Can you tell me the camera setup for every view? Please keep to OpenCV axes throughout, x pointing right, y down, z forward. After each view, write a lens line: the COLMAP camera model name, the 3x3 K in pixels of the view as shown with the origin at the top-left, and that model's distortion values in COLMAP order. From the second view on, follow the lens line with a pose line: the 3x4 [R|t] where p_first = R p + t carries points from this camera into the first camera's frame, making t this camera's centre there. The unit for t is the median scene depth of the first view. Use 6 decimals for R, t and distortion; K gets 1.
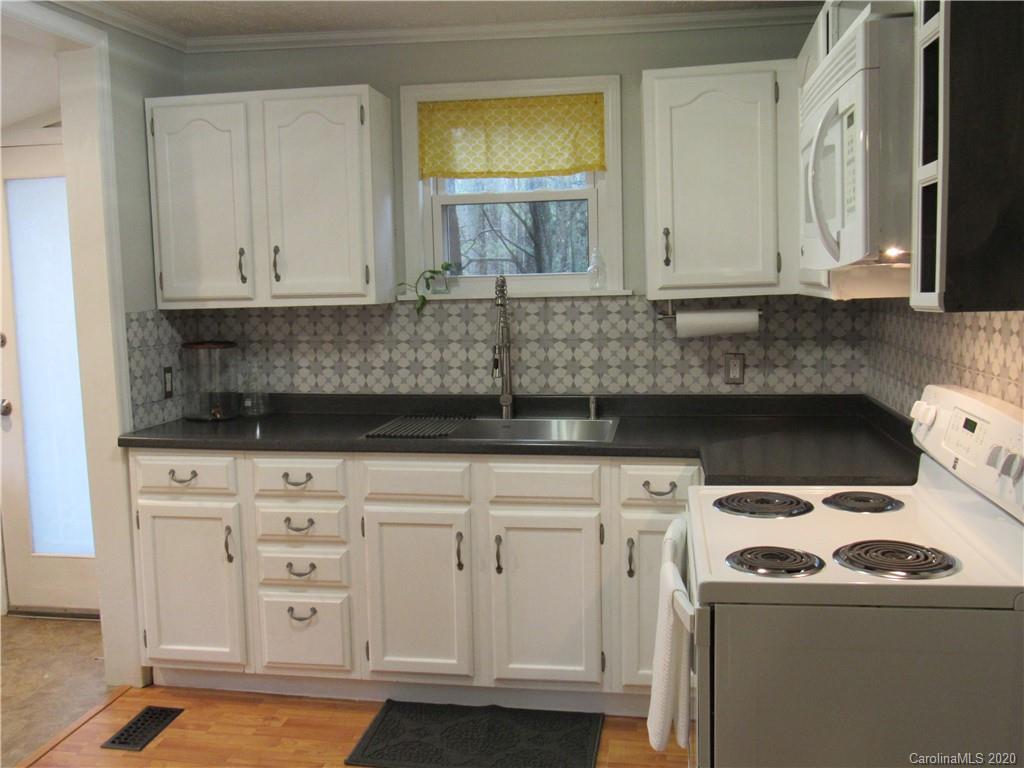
lens RADIAL K [[938.7, 0, 512.2], [0, 938.7, 379.4], [0, 0, 1]] dist [-0.037382, 0.000000]
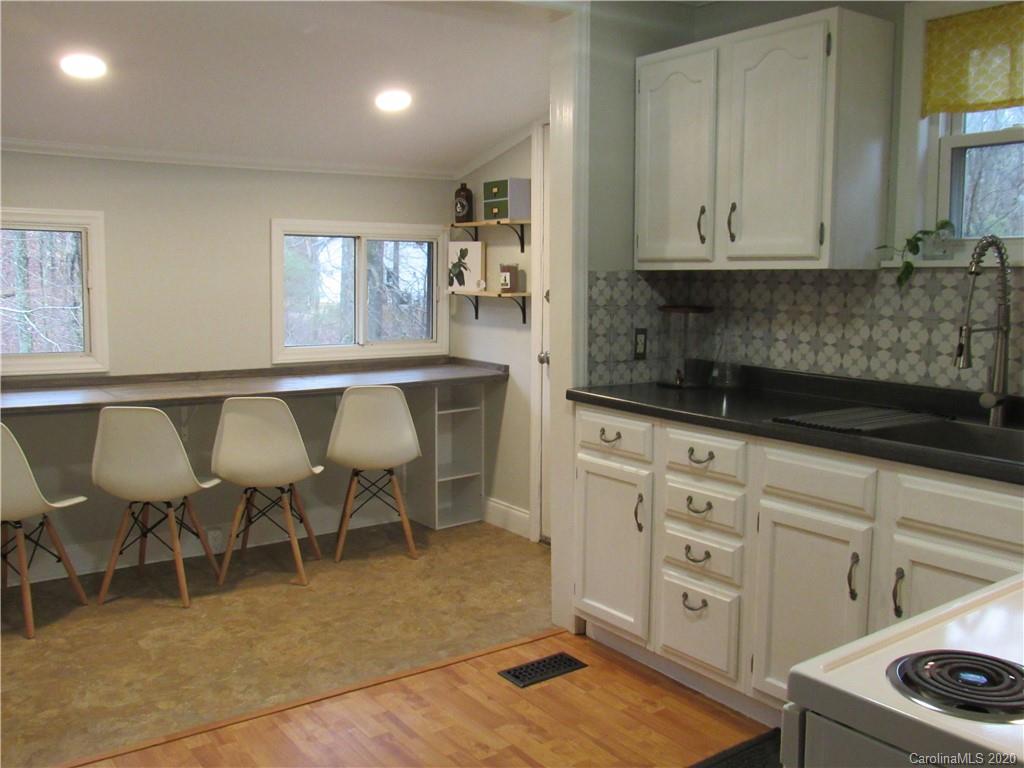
lens RADIAL K [[938.7, 0, 511.2], [0, 938.7, 380.8], [0, 0, 1]] dist [-0.037382, 0.000000]
pose [[0.704270, 0.103087, -0.702408, 0.254221], [-0.089616, 0.994396, 0.056086, -0.001488], [0.704254, 0.023448, 0.709561, 0.202883]]
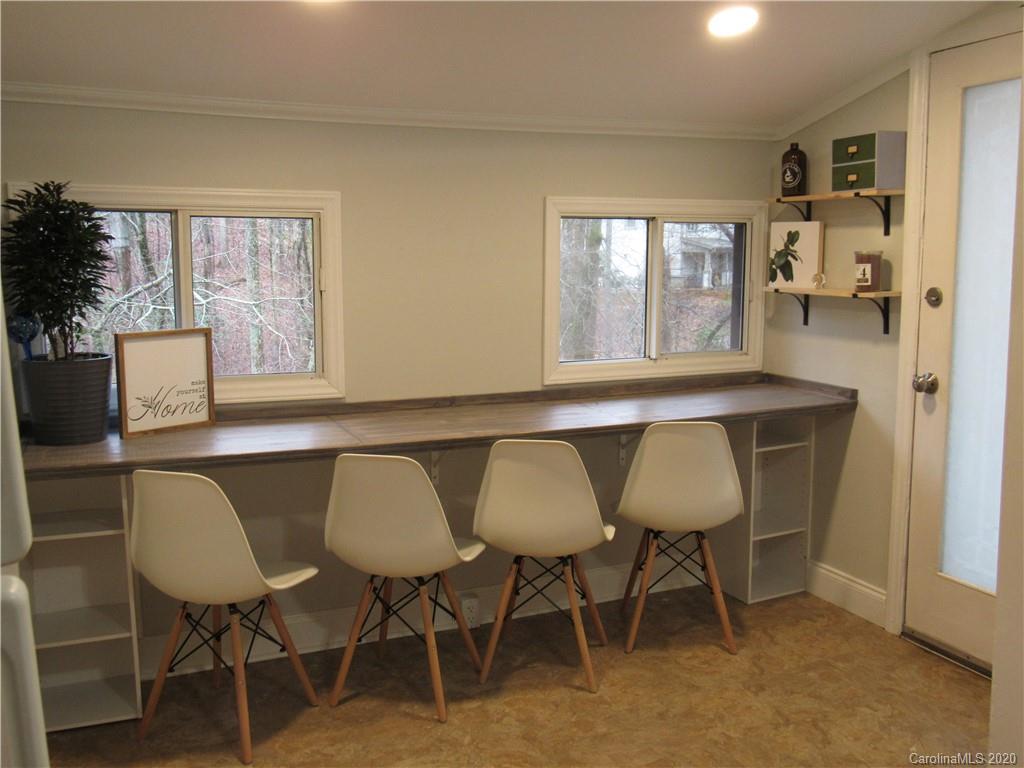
lens RADIAL K [[938.7, 0, 507.3], [0, 938.7, 375.6], [0, 0, 1]] dist [-0.037382, 0.000000]
pose [[0.532519, 0.121324, -0.837678, -0.088649], [-0.085037, 0.992335, 0.089665, -0.020148], [0.842136, 0.023485, 0.538754, 0.321340]]
